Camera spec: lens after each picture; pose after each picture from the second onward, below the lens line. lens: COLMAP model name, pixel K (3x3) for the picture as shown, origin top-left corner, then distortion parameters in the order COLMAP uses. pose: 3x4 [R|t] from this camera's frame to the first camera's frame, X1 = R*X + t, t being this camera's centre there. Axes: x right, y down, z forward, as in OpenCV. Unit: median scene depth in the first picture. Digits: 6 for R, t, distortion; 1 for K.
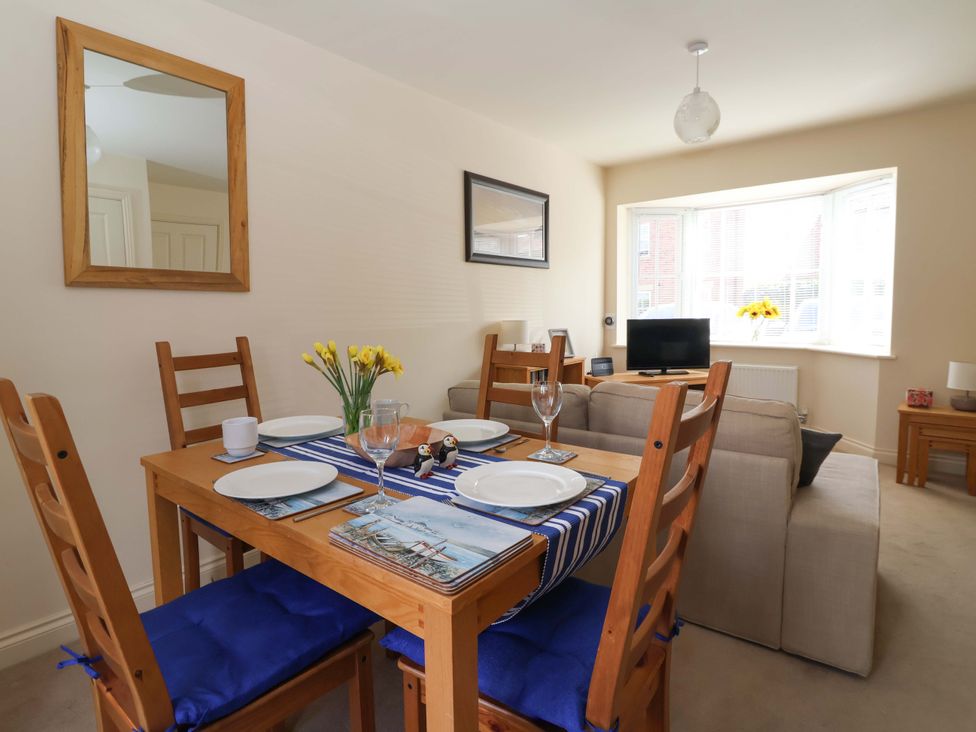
lens RADIAL K [[527.1, 0, 484.8], [0, 527.1, 363.1], [0, 0, 1]] dist [-0.002619, -0.000877]
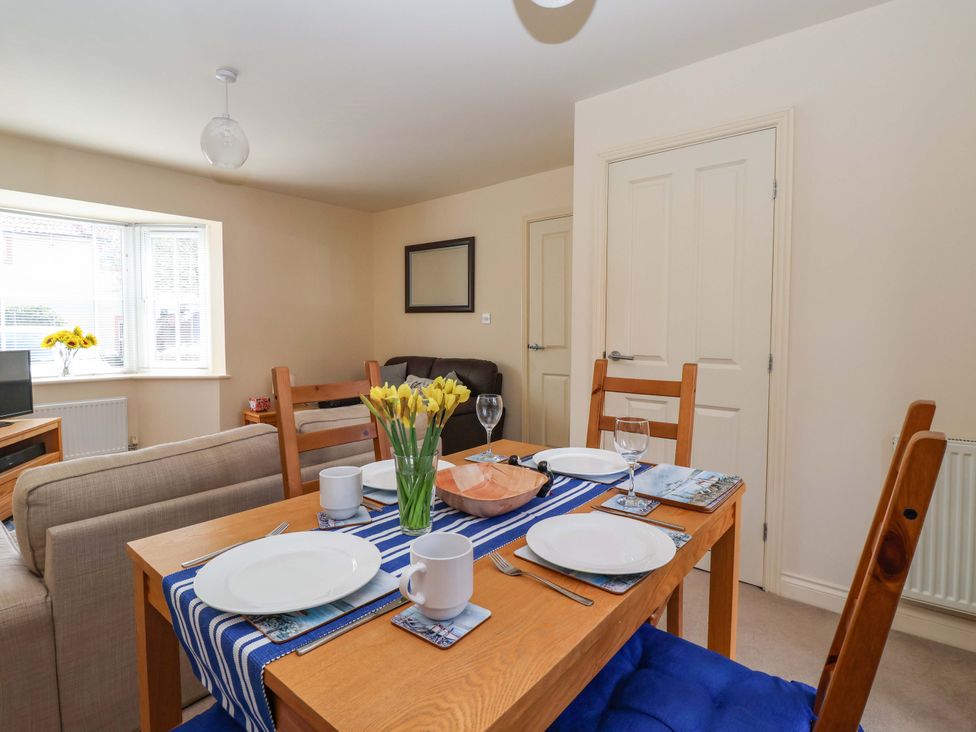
lens RADIAL K [[510.9, 0, 482.6], [0, 510.9, 353.0], [0, 0, 1]] dist [-0.001981, -0.000407]
pose [[0.019302, -0.035125, 0.999196, -0.412654], [0.110442, 0.993342, 0.032786, -0.039871], [-0.993695, 0.109721, 0.023053, 0.398281]]
